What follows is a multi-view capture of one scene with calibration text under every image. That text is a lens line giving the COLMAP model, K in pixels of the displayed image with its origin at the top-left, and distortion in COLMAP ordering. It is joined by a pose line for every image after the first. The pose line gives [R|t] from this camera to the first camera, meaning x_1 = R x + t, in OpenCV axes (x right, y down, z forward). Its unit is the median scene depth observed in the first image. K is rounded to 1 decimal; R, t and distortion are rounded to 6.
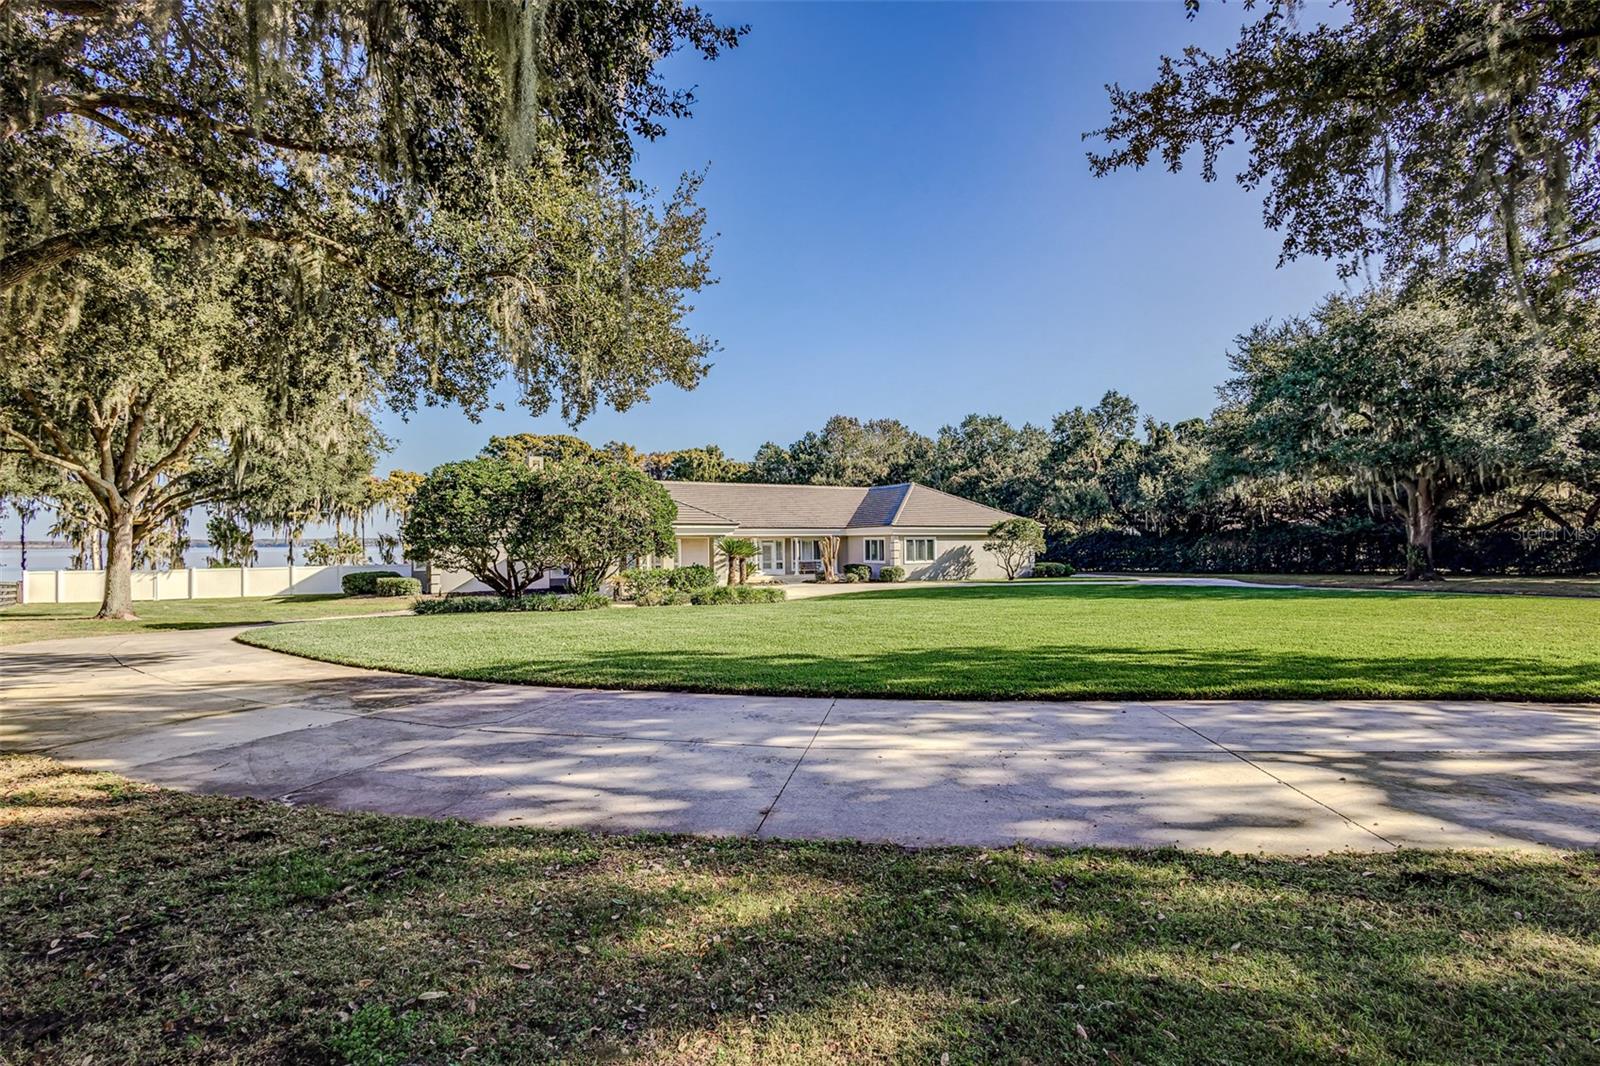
lens RADIAL K [[790.6, 0, 799.1], [0, 790.6, 515.2], [0, 0, 1]] dist [0.021680, -0.000104]
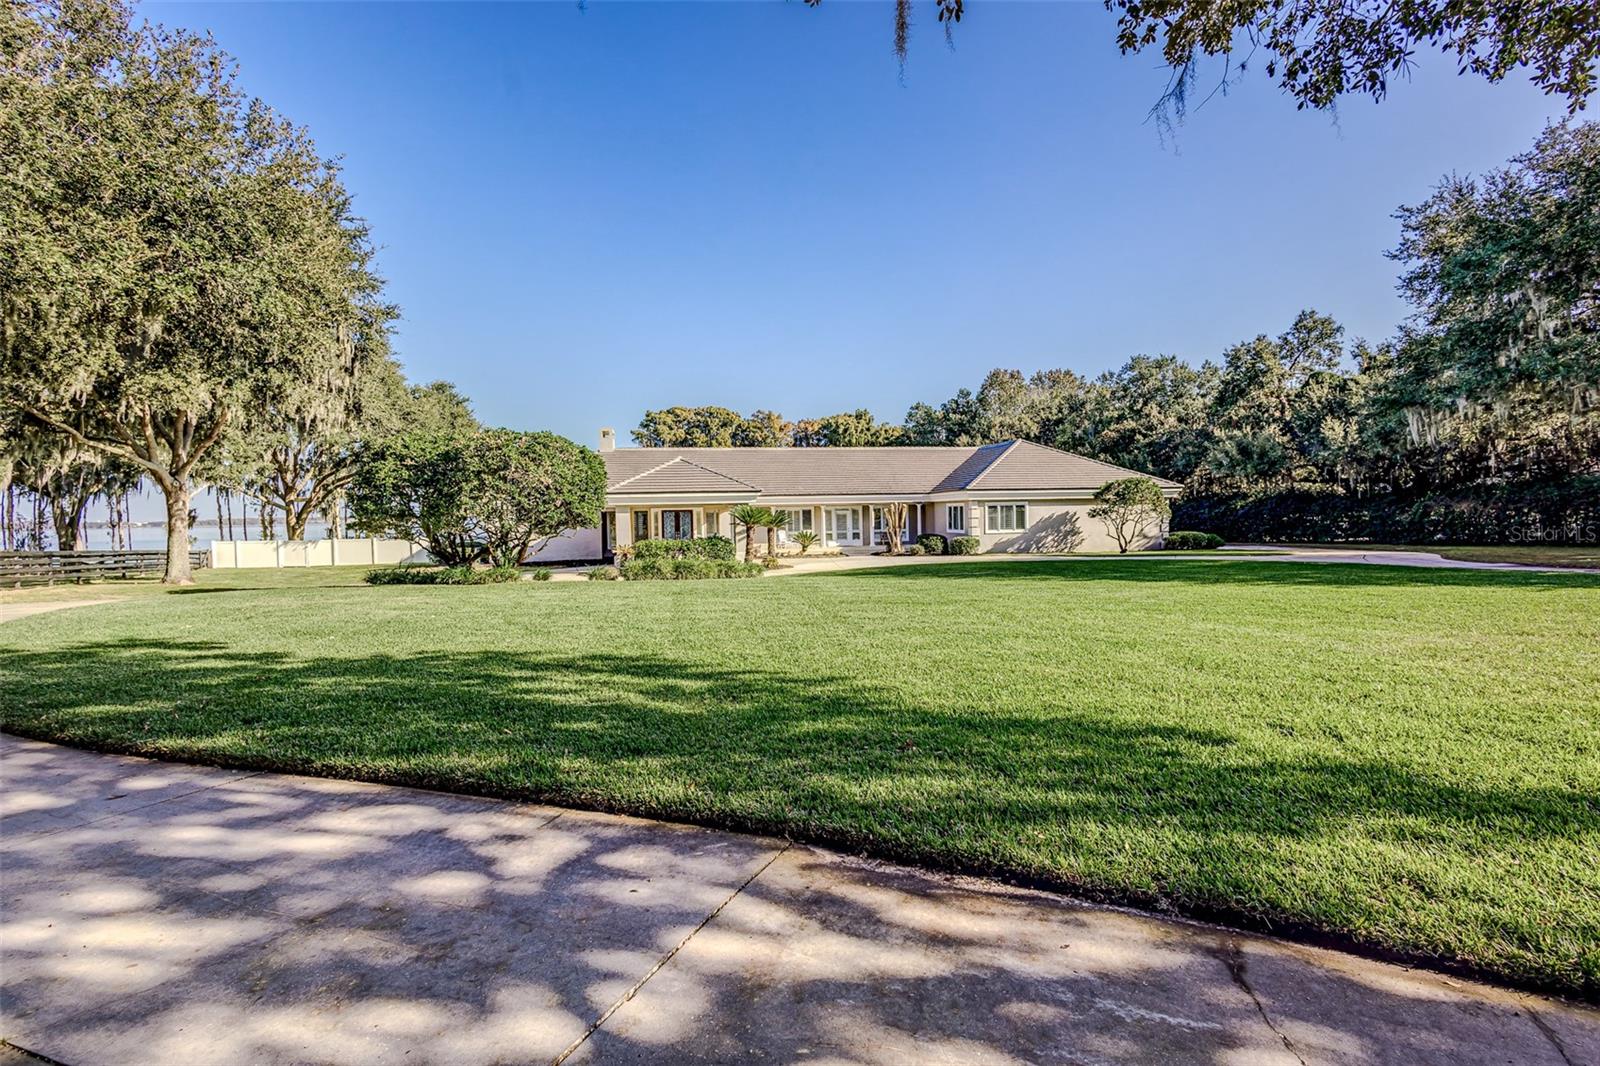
lens RADIAL K [[790.6, 0, 799.1], [0, 790.6, 515.2], [0, 0, 1]] dist [0.021680, -0.000104]
pose [[0.949829, -0.009394, -0.312629, 0.198490], [0.021571, 0.999136, 0.035515, 0.006130], [0.312025, -0.040476, 0.949211, 0.112557]]
